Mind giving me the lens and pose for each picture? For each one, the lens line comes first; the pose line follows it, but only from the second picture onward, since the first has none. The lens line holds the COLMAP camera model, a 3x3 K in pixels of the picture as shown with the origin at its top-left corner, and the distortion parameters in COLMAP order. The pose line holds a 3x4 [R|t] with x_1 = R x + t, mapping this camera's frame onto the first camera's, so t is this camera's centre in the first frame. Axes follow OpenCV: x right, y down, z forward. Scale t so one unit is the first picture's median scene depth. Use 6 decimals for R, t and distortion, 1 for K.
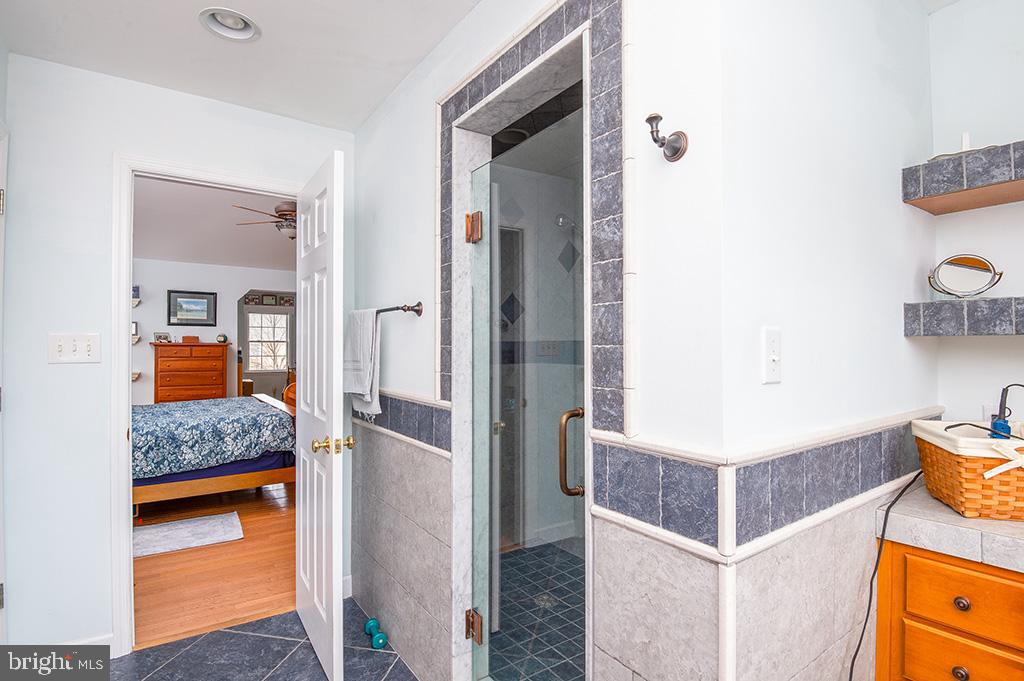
lens RADIAL K [[517.4, 0, 514.7], [0, 517.4, 343.6], [0, 0, 1]] dist [-0.021696, -0.004679]
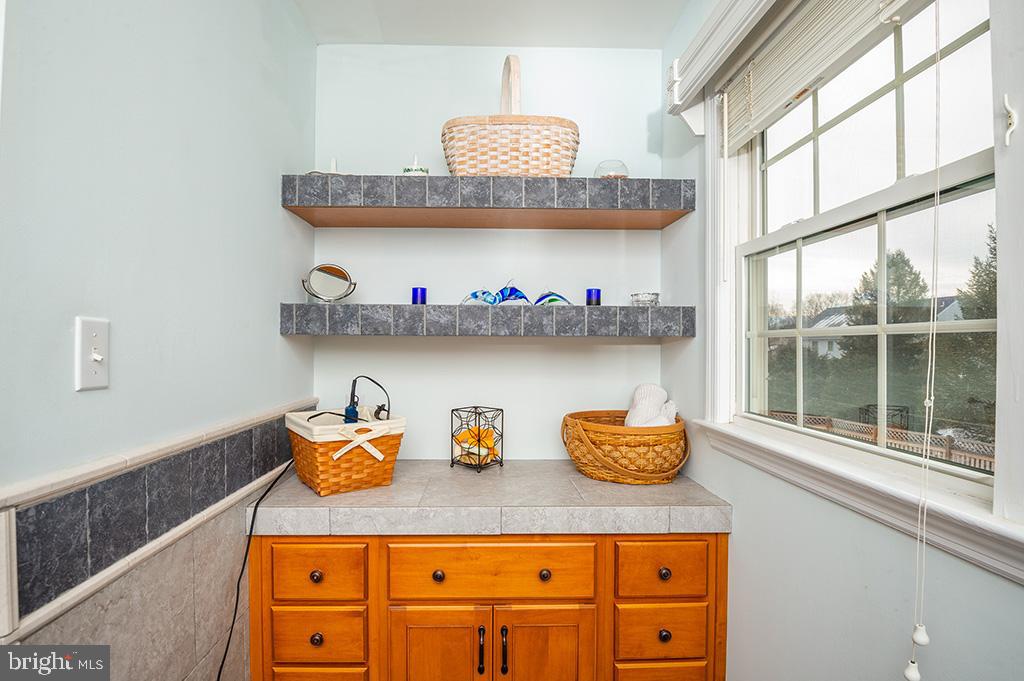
lens RADIAL K [[517.4, 0, 508.7], [0, 517.4, 344.2], [0, 0, 1]] dist [-0.021696, -0.004679]
pose [[0.547111, 0.007006, 0.837031, 0.155503], [-0.014173, 0.999899, 0.000895, -0.001933], [-0.836940, -0.012353, 0.547155, 0.027947]]
